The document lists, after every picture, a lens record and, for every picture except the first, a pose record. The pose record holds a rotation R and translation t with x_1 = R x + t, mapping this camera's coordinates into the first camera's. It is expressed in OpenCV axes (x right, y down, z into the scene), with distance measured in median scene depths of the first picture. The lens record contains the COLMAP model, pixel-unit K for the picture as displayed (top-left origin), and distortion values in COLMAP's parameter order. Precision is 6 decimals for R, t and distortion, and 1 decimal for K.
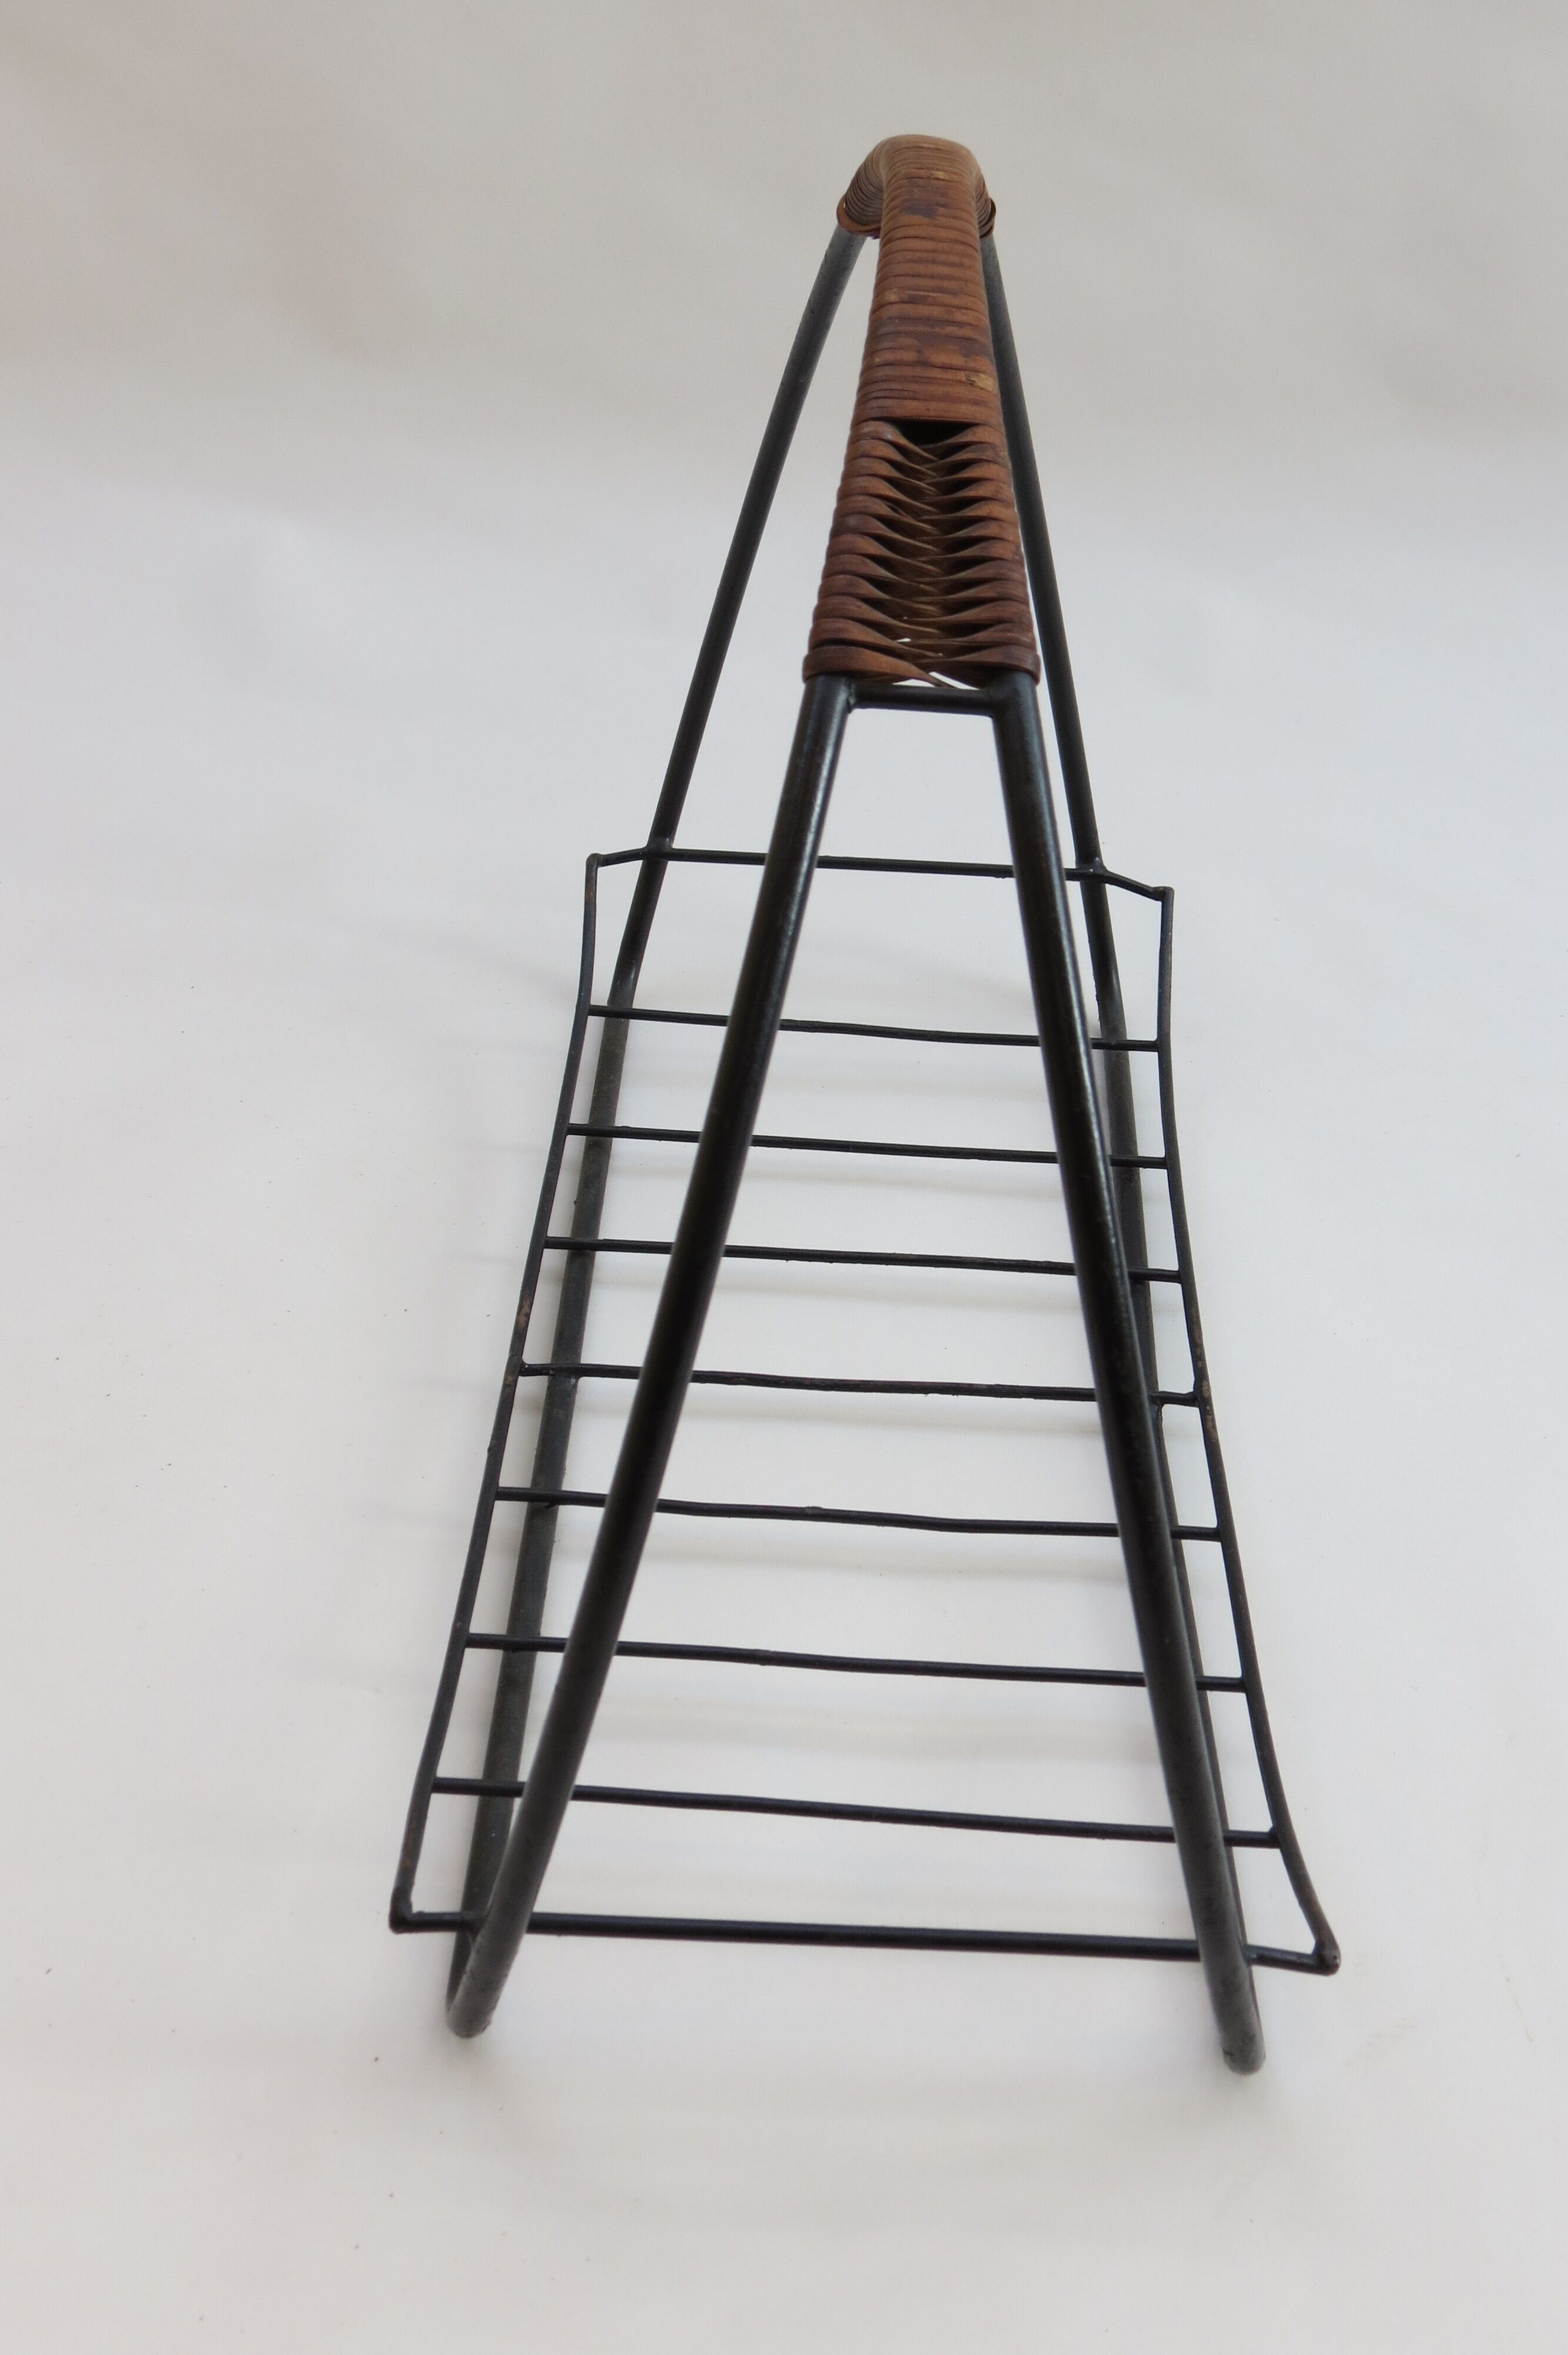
lens RADIAL K [[2598.7, 0, 781.2], [0, 2598.7, 1191.0], [0, 0, 1]] dist [-0.073654, 0.000000]
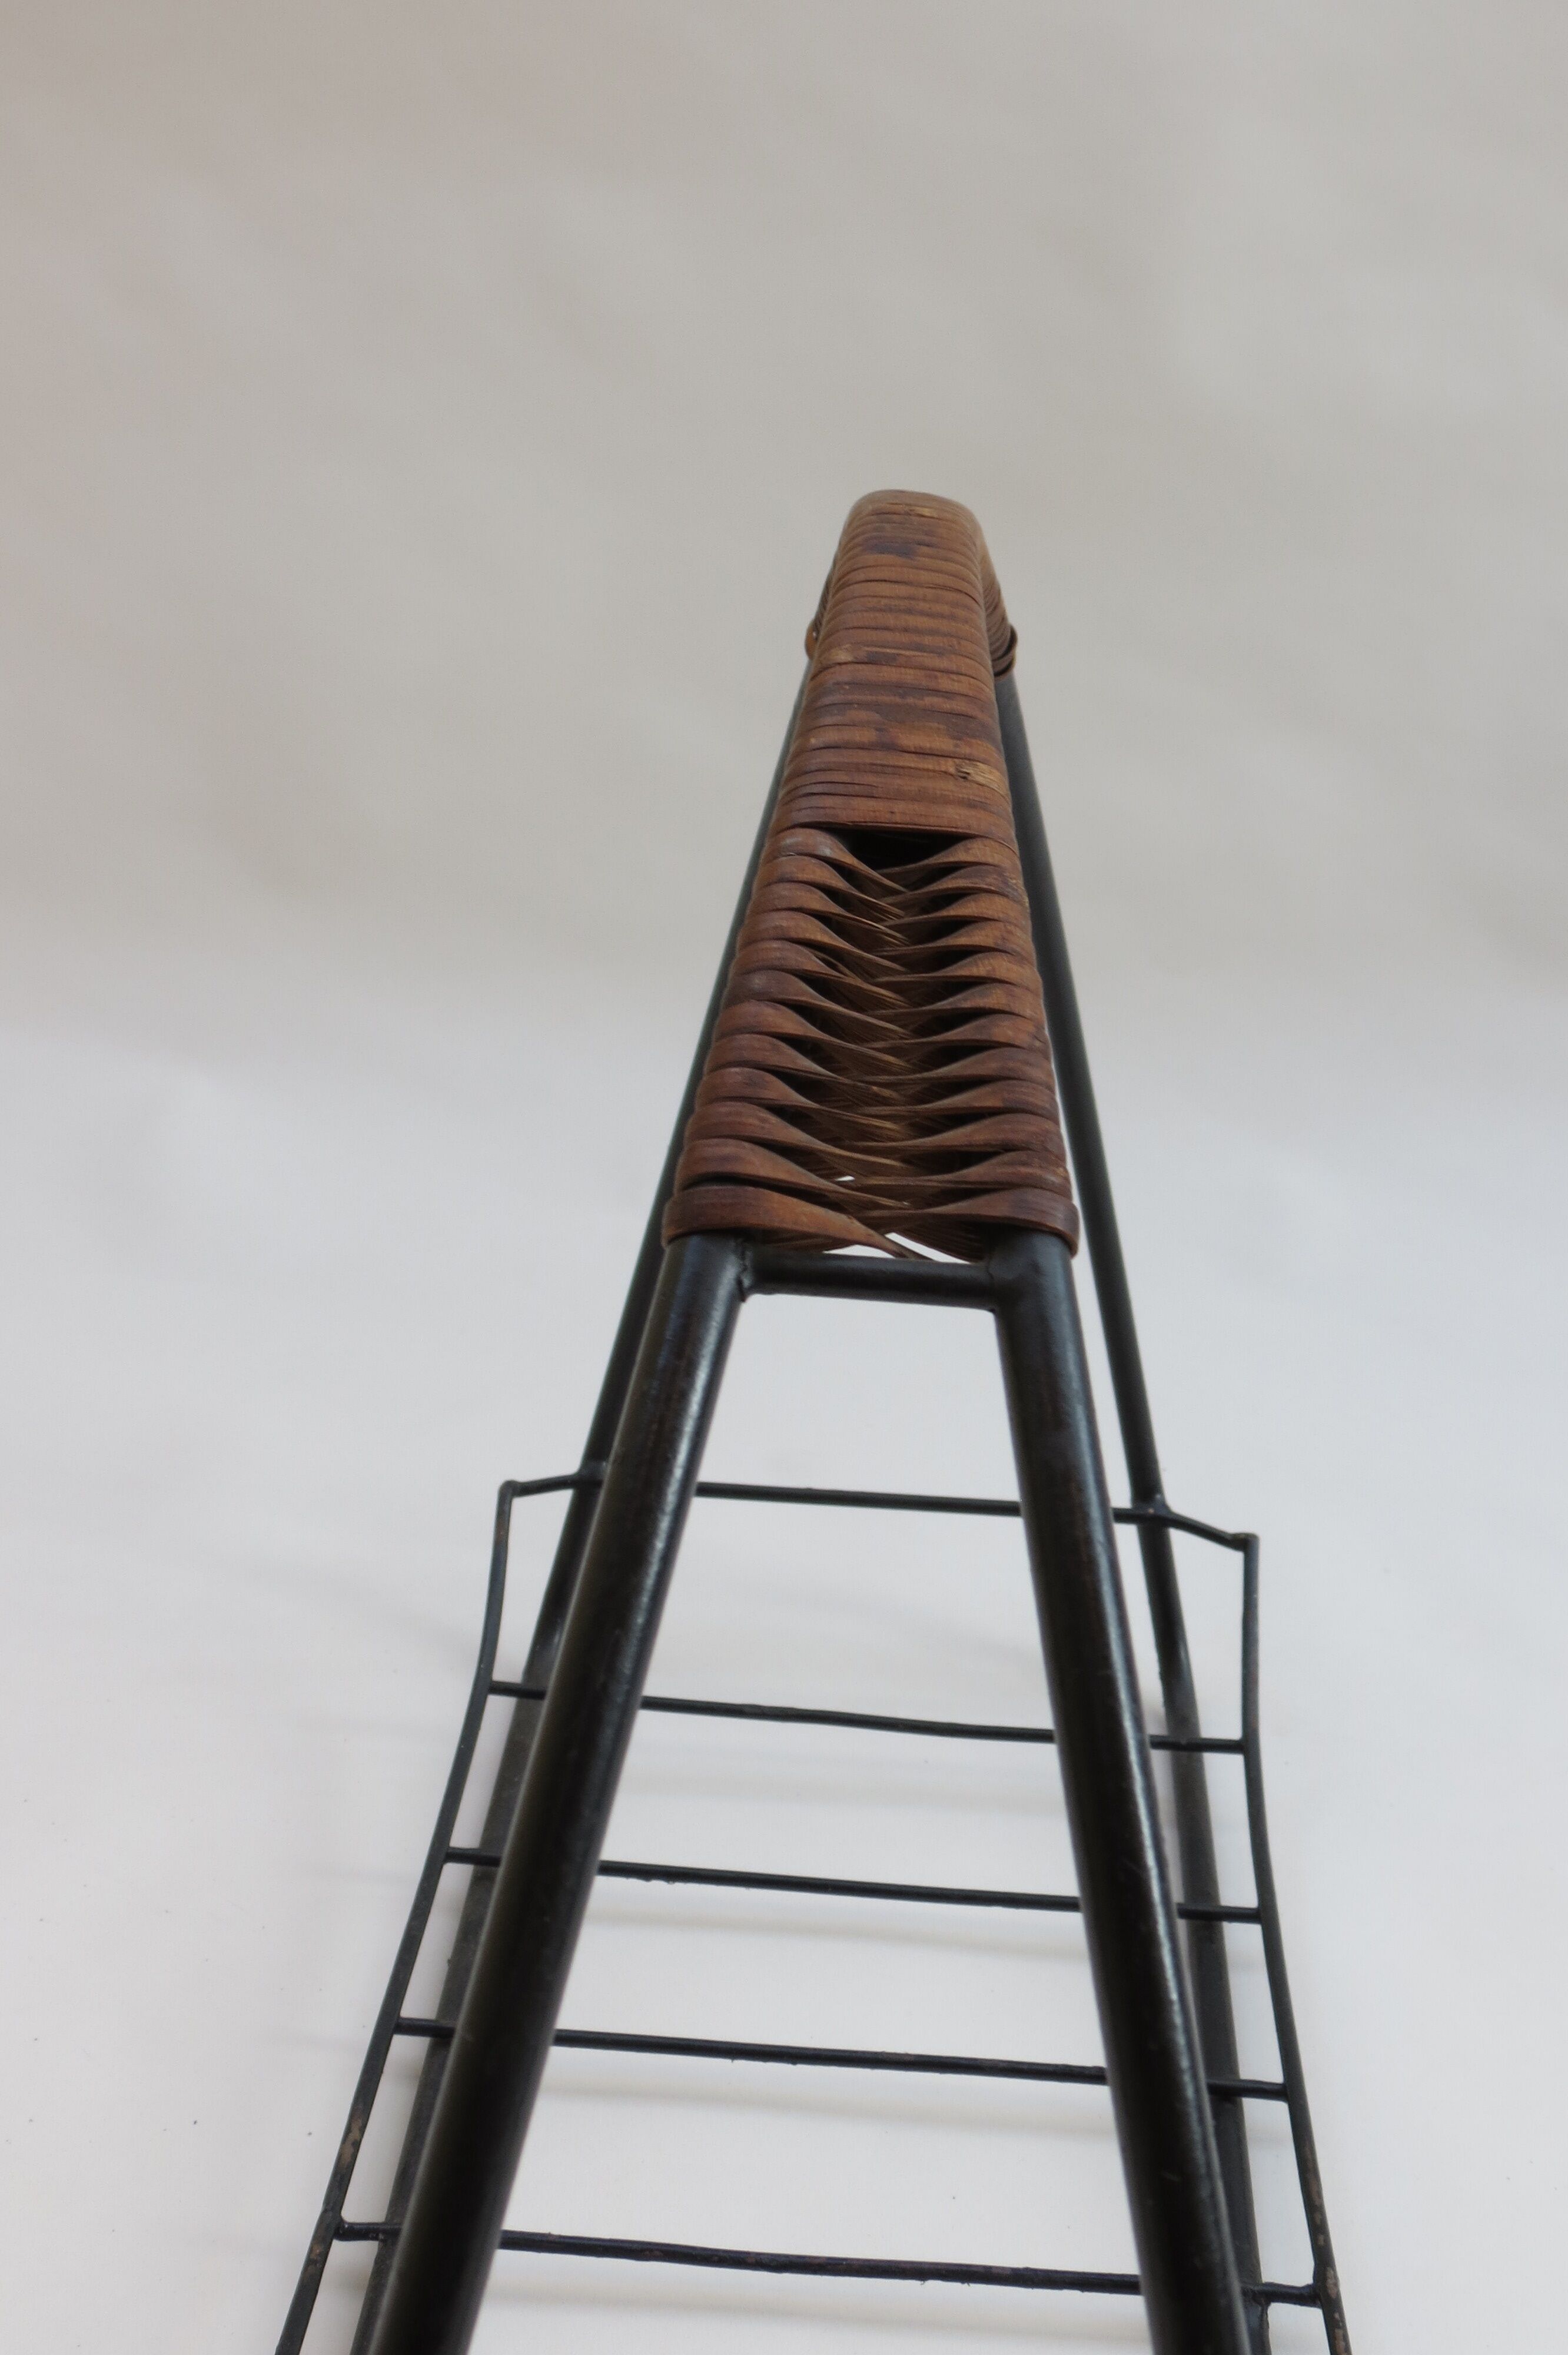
lens RADIAL K [[2598.7, 0, 796.3], [0, 2598.7, 1177.7], [0, 0, 1]] dist [-0.073654, 0.000000]
pose [[0.999843, 0.011476, -0.013501, 0.040553], [-0.014275, 0.973072, -0.230060, -0.071320], [0.010498, 0.230216, 0.973083, 0.392000]]
